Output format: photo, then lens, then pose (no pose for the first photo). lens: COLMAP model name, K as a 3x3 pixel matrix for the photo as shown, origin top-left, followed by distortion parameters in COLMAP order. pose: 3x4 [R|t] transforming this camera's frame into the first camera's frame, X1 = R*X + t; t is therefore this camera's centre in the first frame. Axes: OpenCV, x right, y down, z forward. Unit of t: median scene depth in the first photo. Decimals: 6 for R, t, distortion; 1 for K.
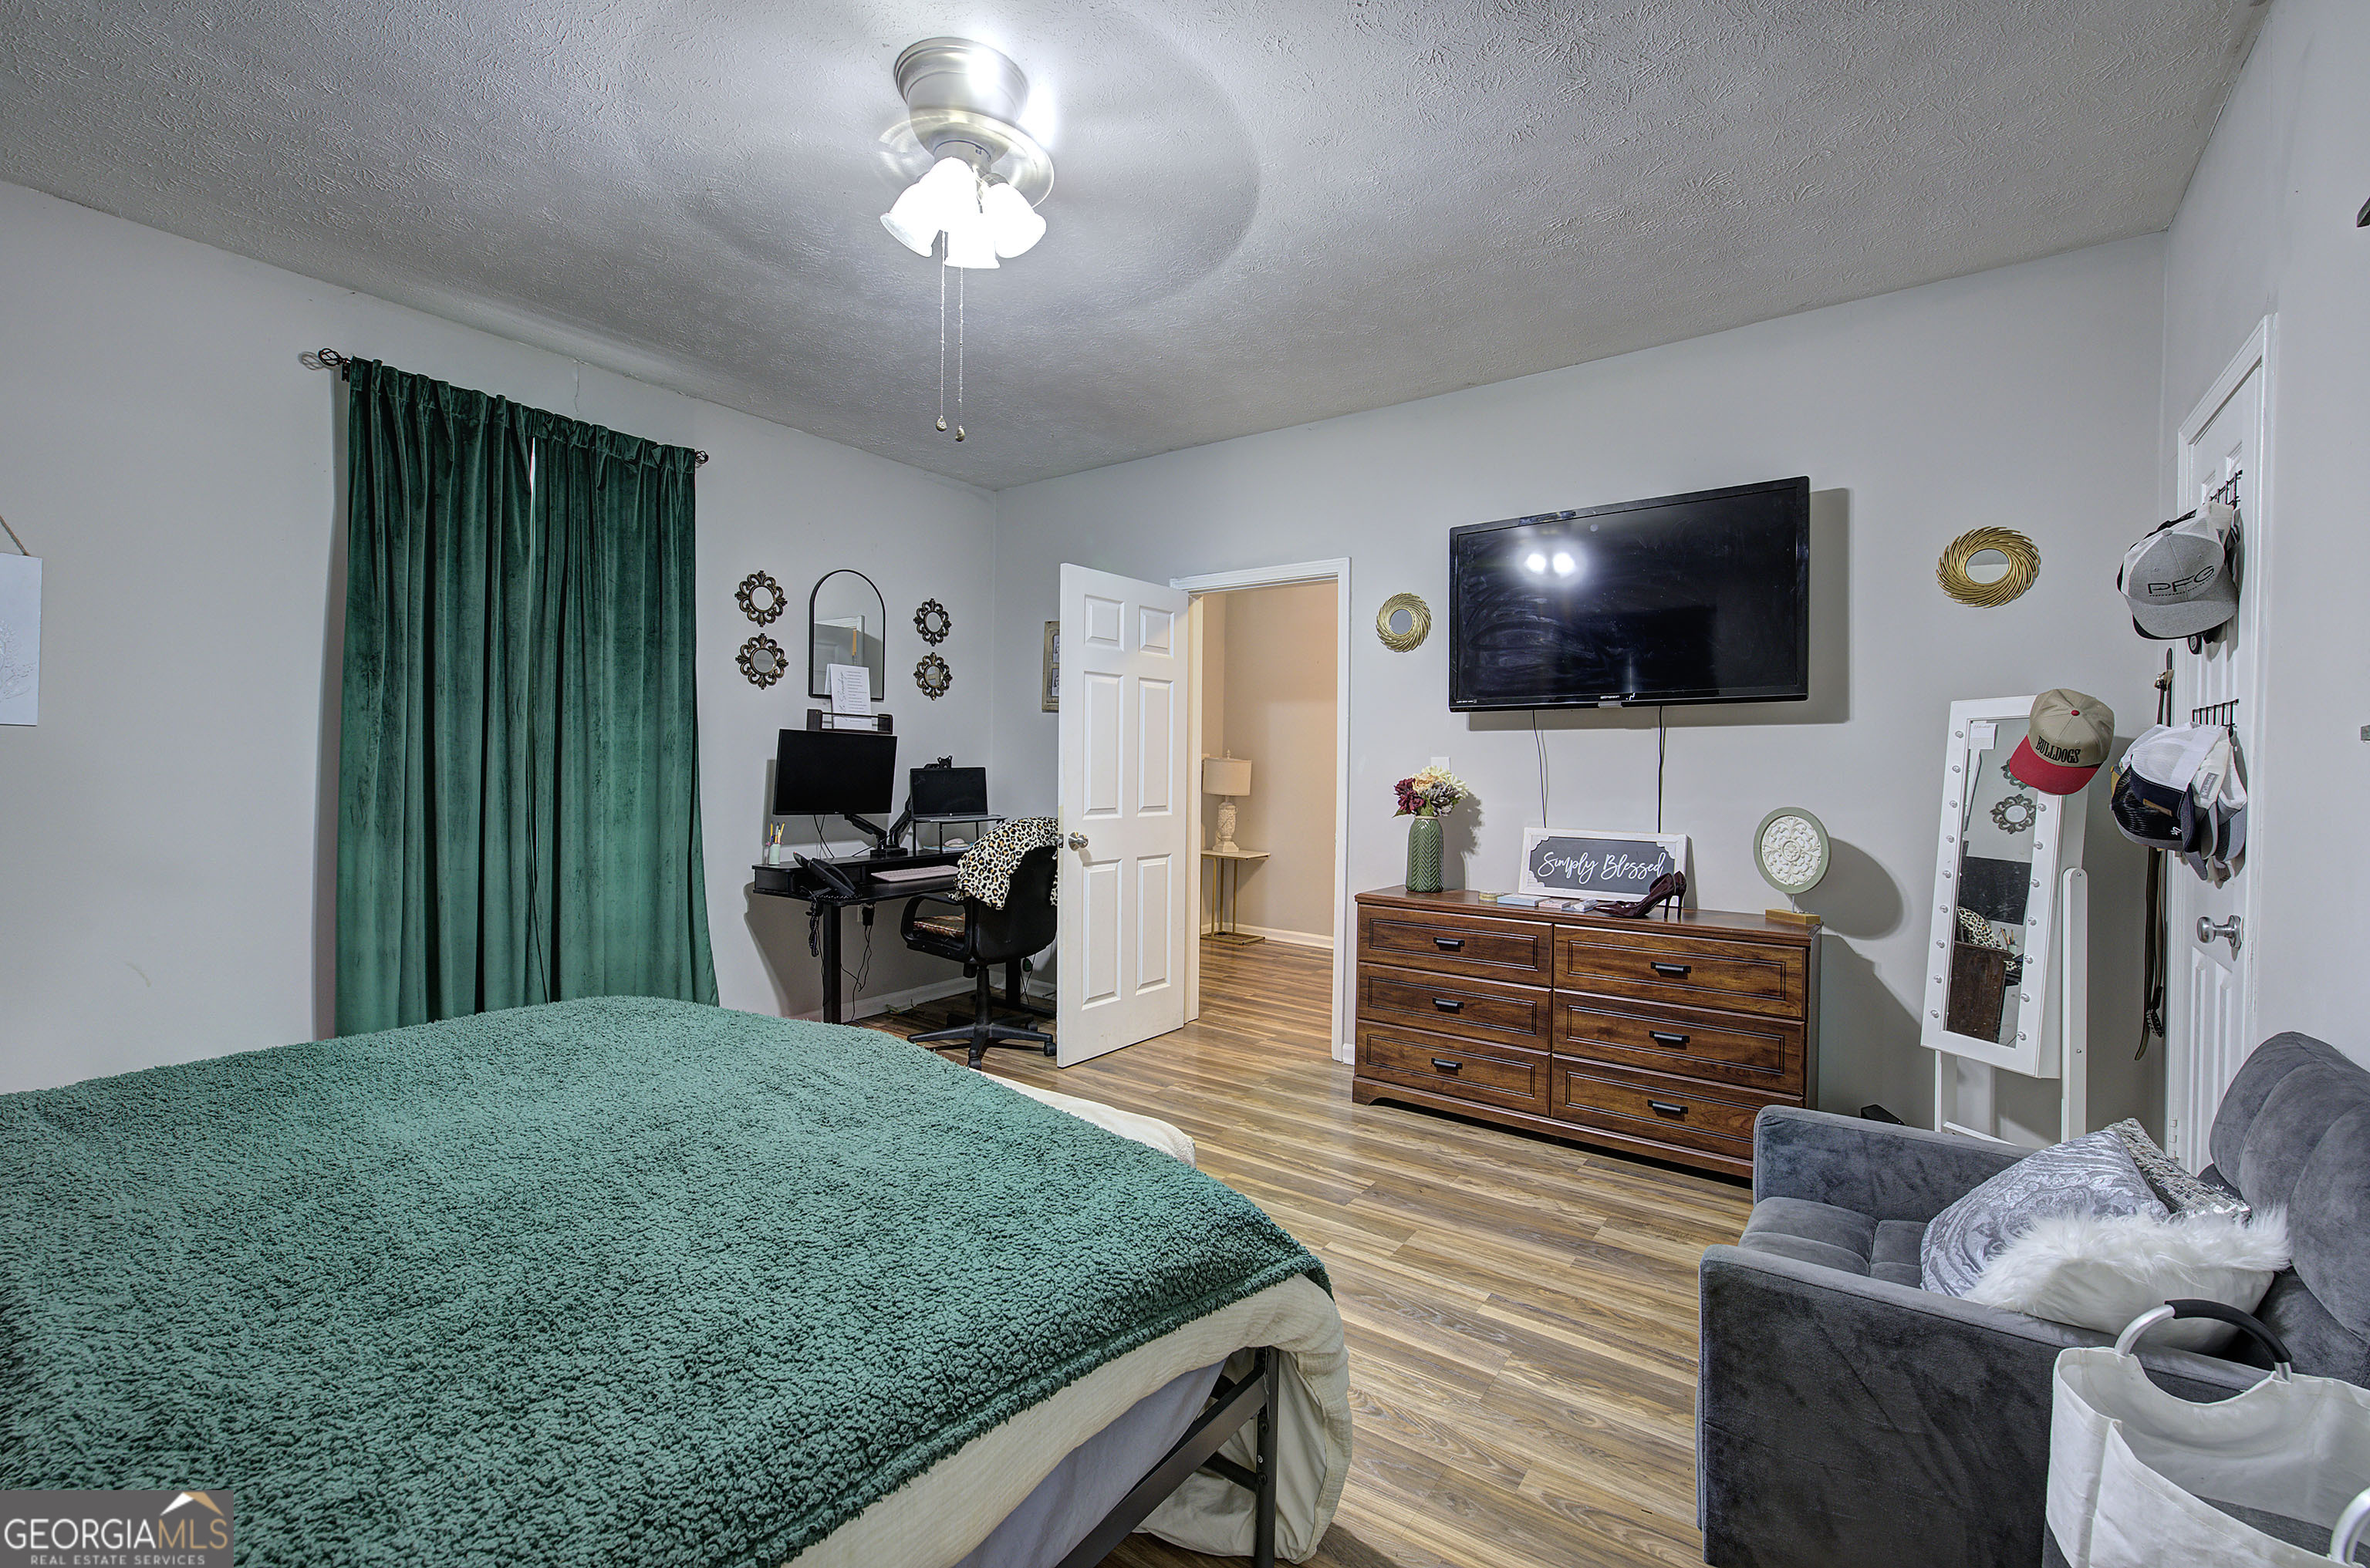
lens RADIAL K [[1001.8, 0, 1184.3], [0, 1001.8, 777.7], [0, 0, 1]] dist [-0.002379, -0.000345]
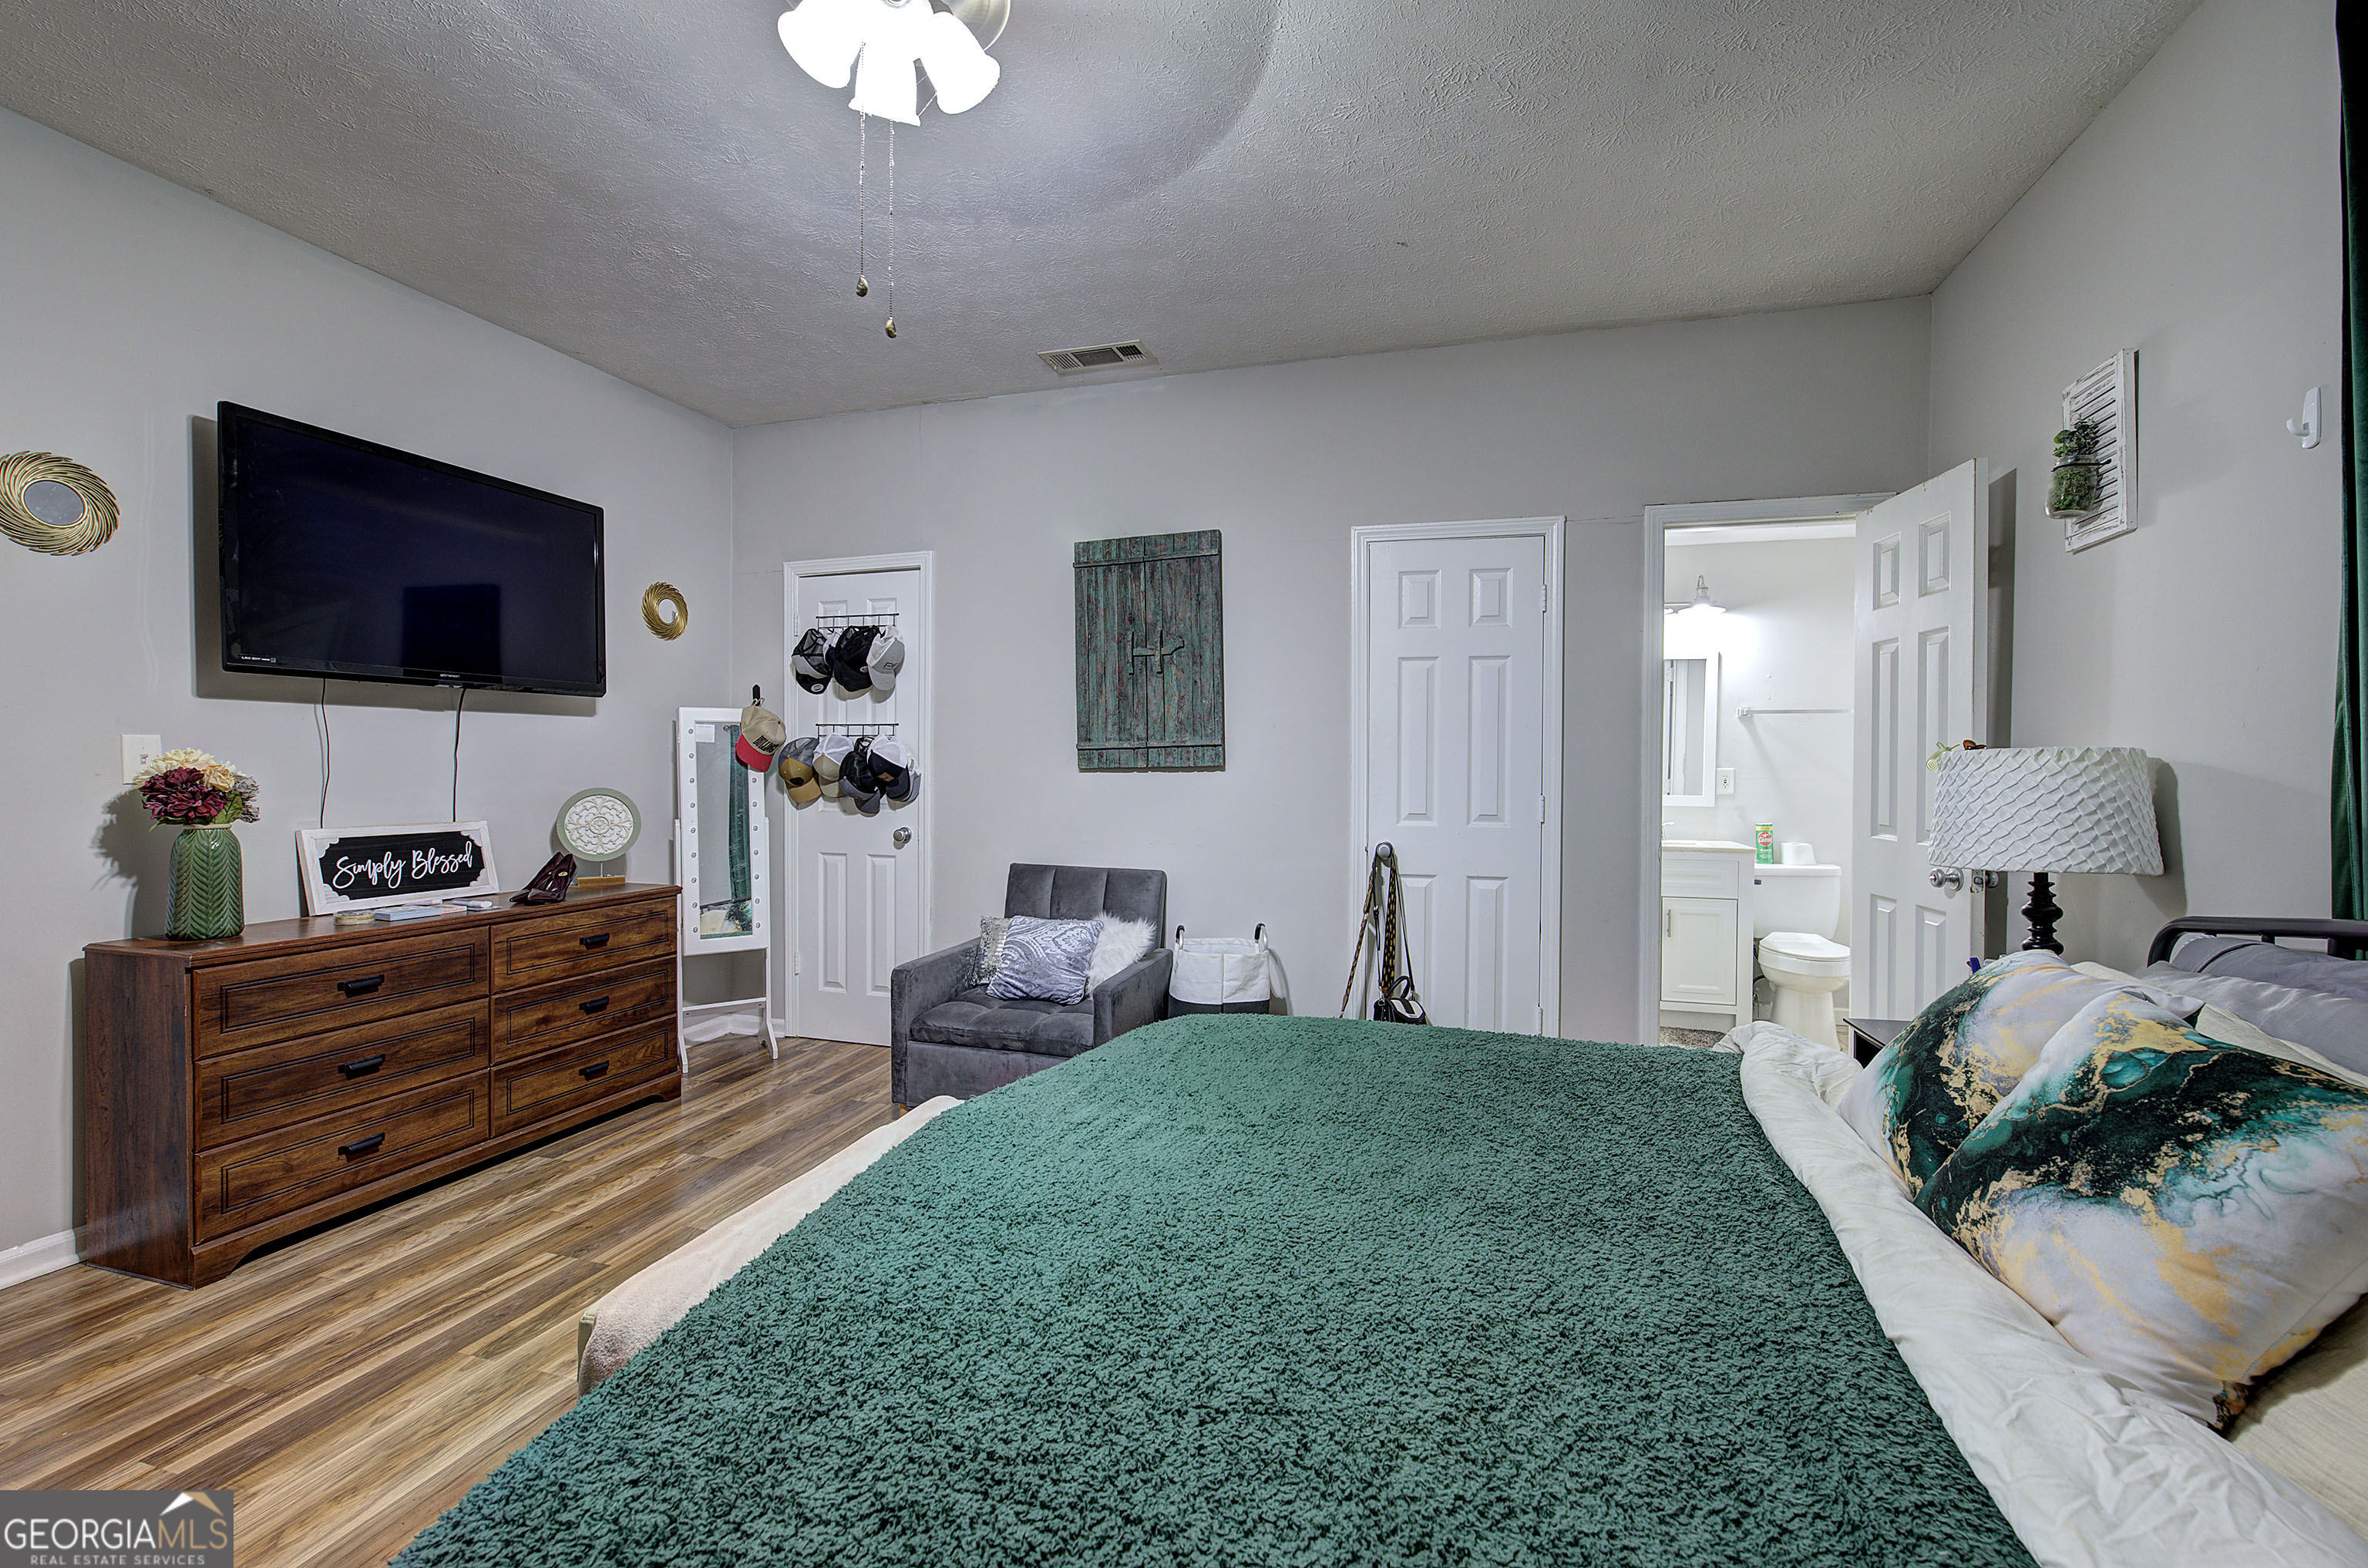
lens RADIAL K [[1051.2, 0, 1172.7], [0, 1051.2, 764.9], [0, 0, 1]] dist [0.019732, 0.000535]
pose [[-0.325441, -0.013354, 0.945468, -0.799211], [-0.002063, 0.999908, 0.013413, -0.015255], [-0.945560, 0.002415, -0.325439, 0.782253]]
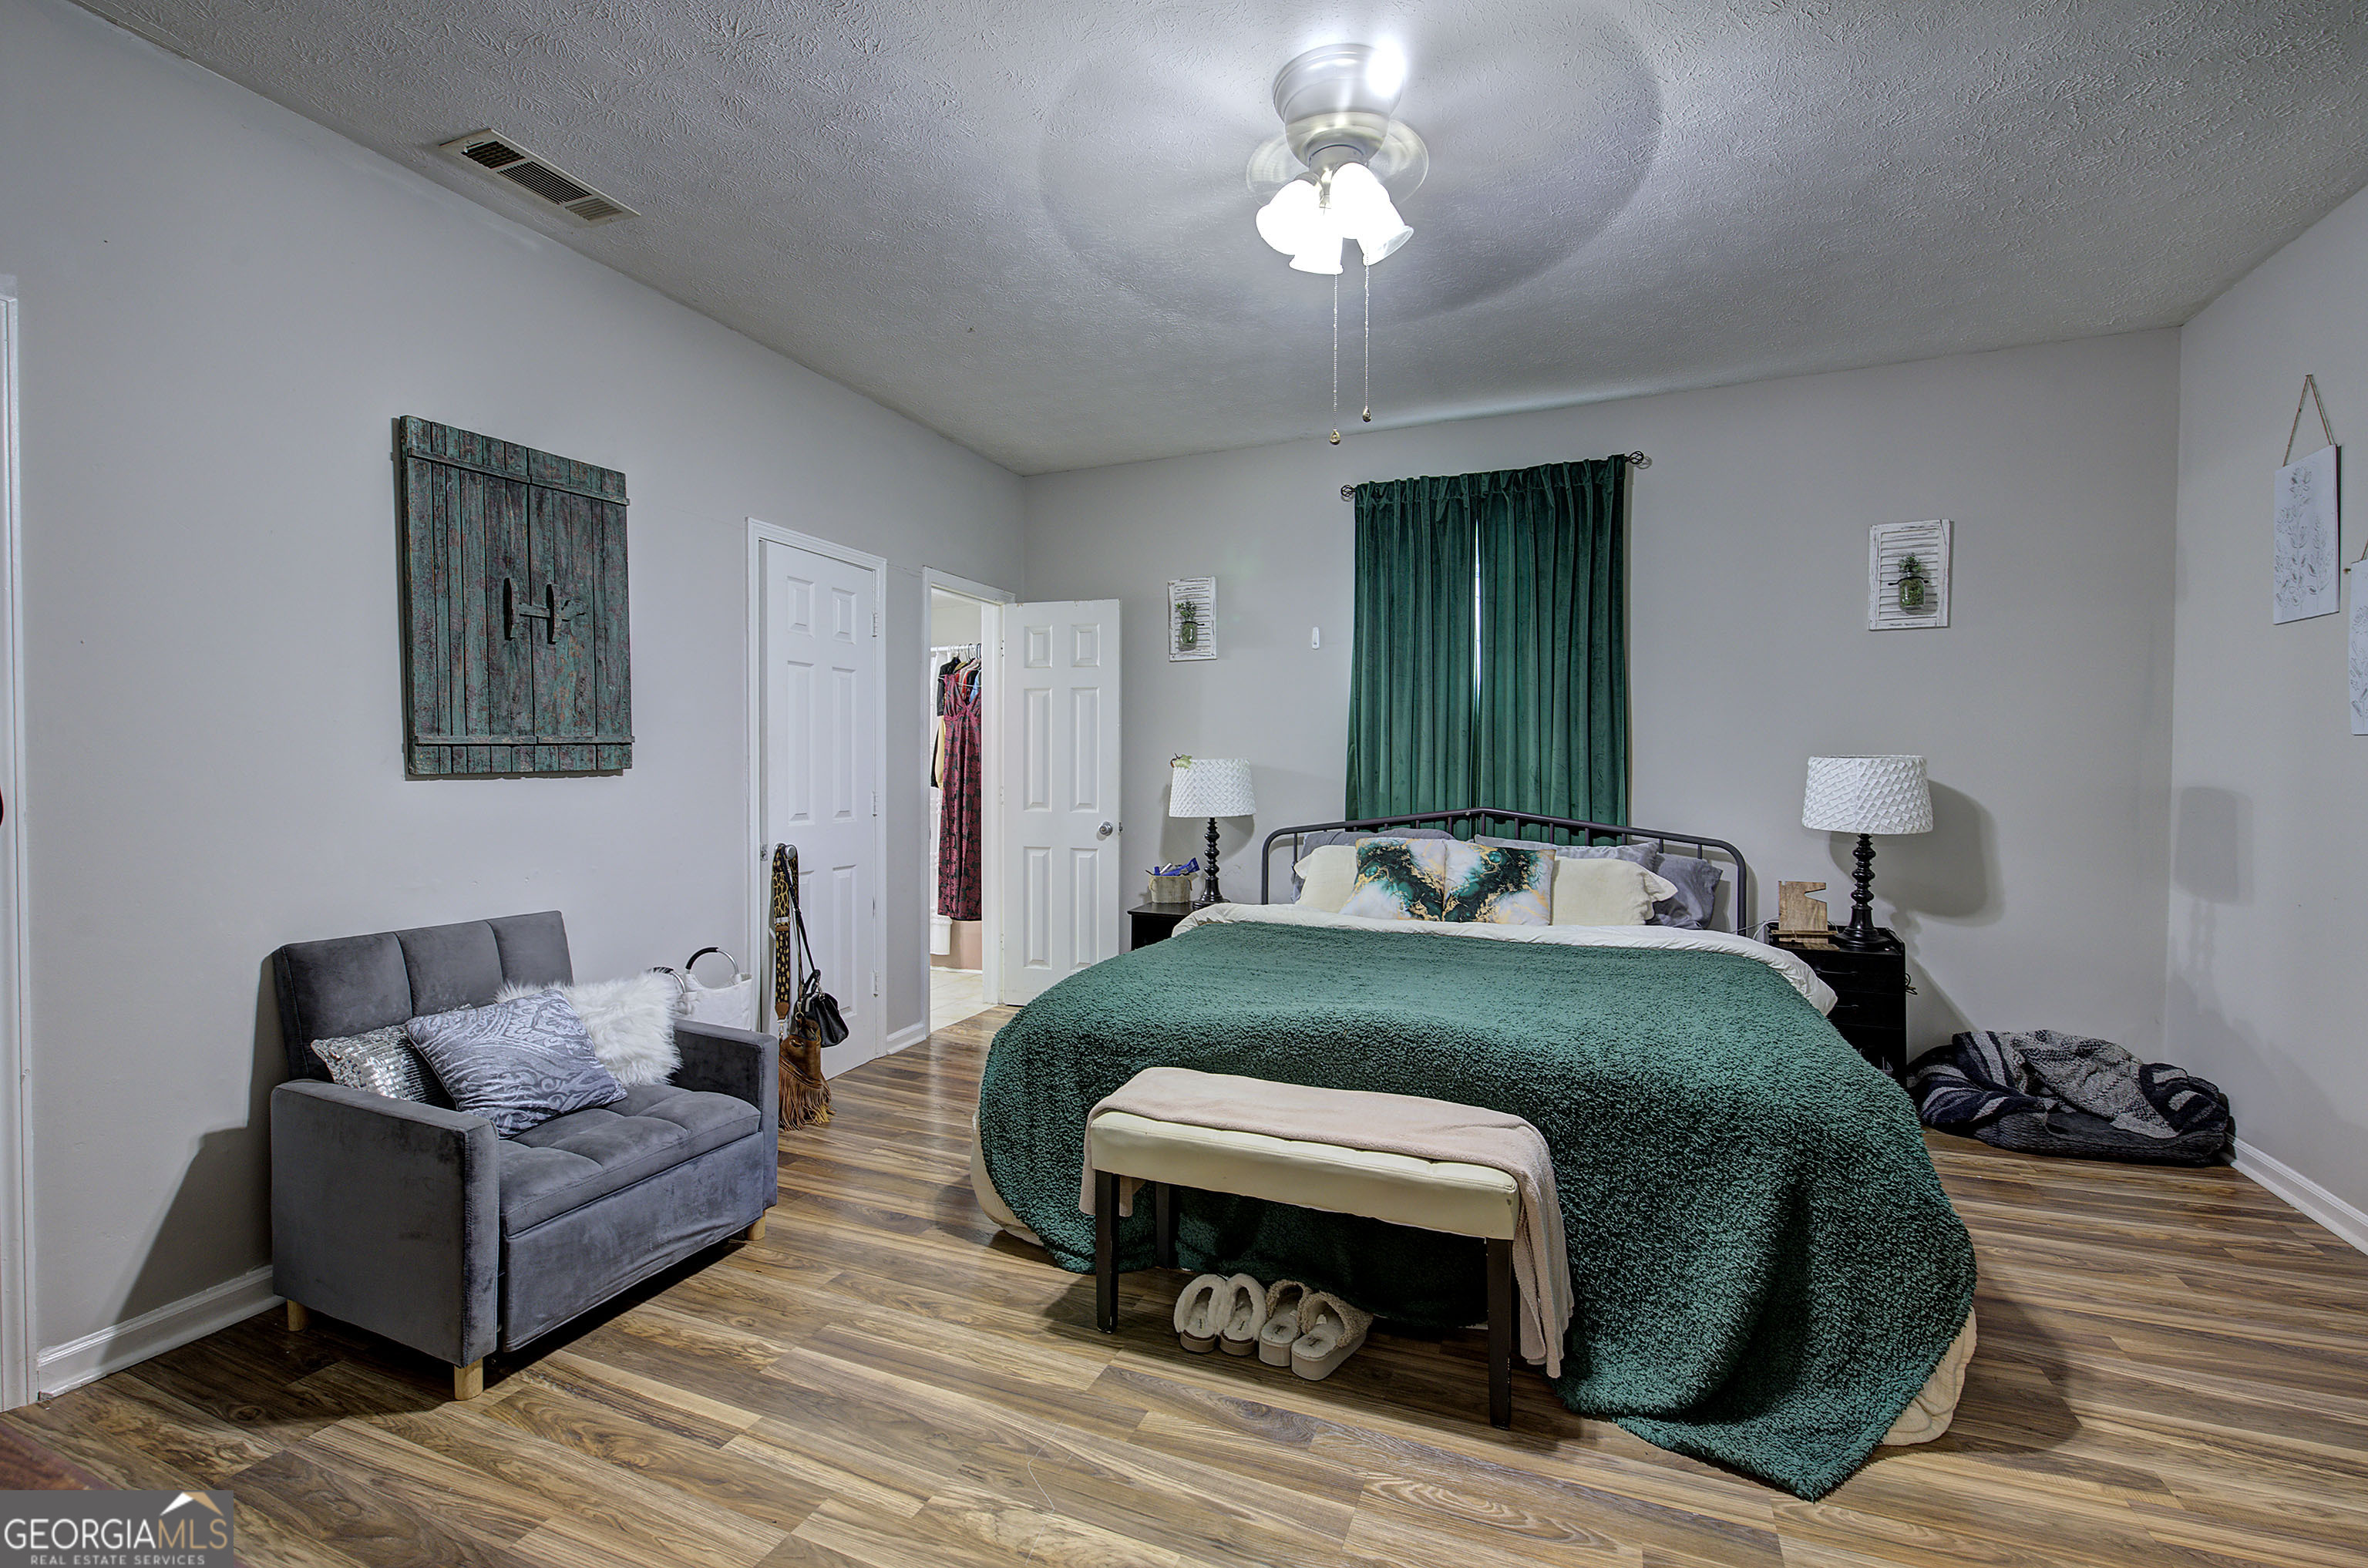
lens RADIAL K [[1001.1, 0, 1198.6], [0, 1001.1, 784.7], [0, 0, 1]] dist [-0.002379, -0.000345]
pose [[-0.969996, -0.003262, -0.243098, 0.110158], [-0.008126, 0.999786, 0.019010, -0.004432], [0.242984, 0.020415, -0.969816, 1.414289]]
